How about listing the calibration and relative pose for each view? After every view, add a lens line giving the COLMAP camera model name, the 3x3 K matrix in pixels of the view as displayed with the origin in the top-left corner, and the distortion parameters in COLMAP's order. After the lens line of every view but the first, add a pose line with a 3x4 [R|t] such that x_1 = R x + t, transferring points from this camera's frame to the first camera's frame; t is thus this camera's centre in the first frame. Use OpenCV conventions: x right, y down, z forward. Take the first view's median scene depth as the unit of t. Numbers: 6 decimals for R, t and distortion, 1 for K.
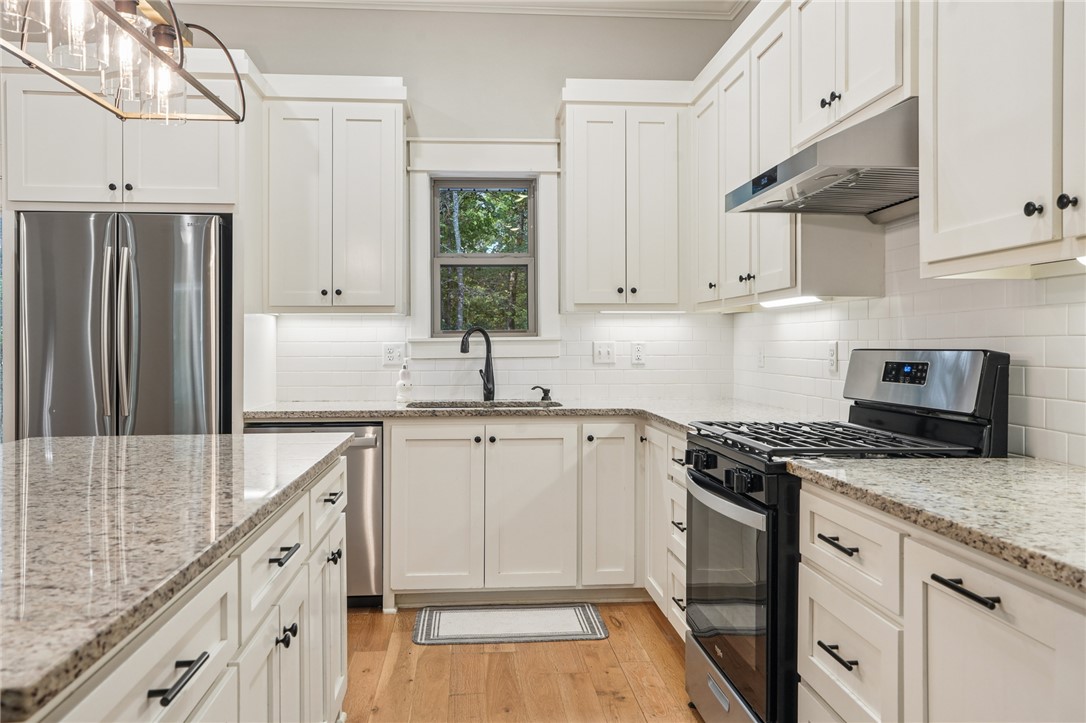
lens RADIAL K [[837.5, 0, 541.2], [0, 837.5, 350.6], [0, 0, 1]] dist [-0.010640, 0.016838]
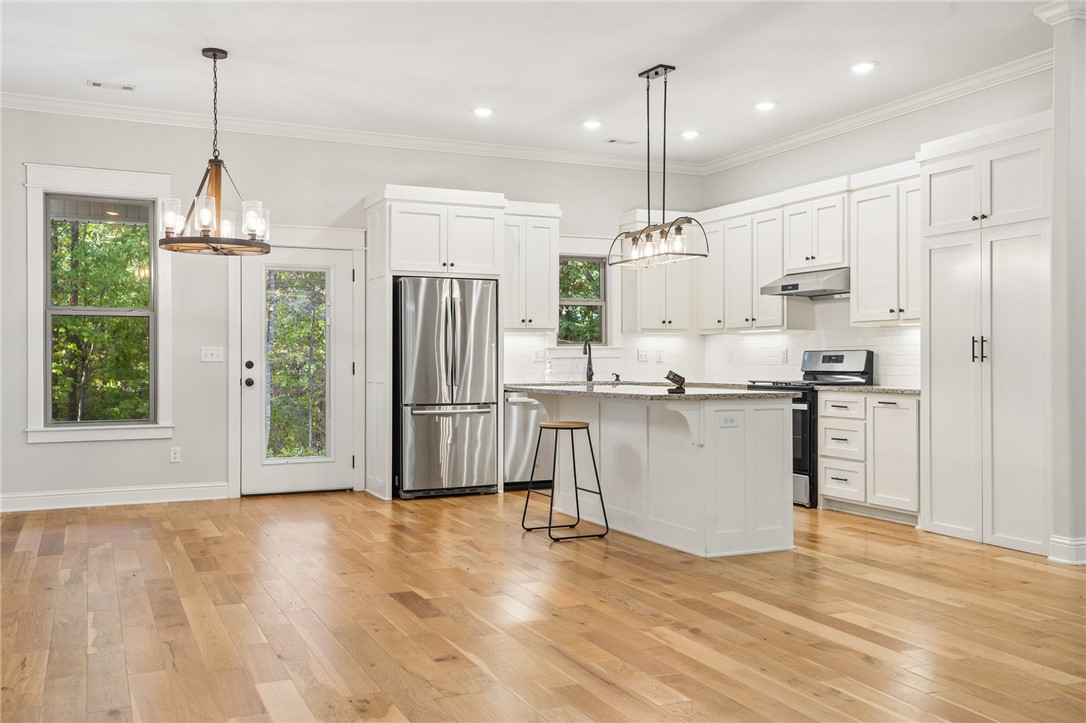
lens RADIAL K [[1003.8, 0, 550.4], [0, 1003.8, 358.4], [0, 0, 1]] dist [0.082368, 0.000000]
pose [[0.939186, 0.004385, 0.343381, -1.138582], [-0.000515, 0.999935, -0.011361, 0.045306], [-0.343409, 0.010493, 0.939128, -1.293673]]
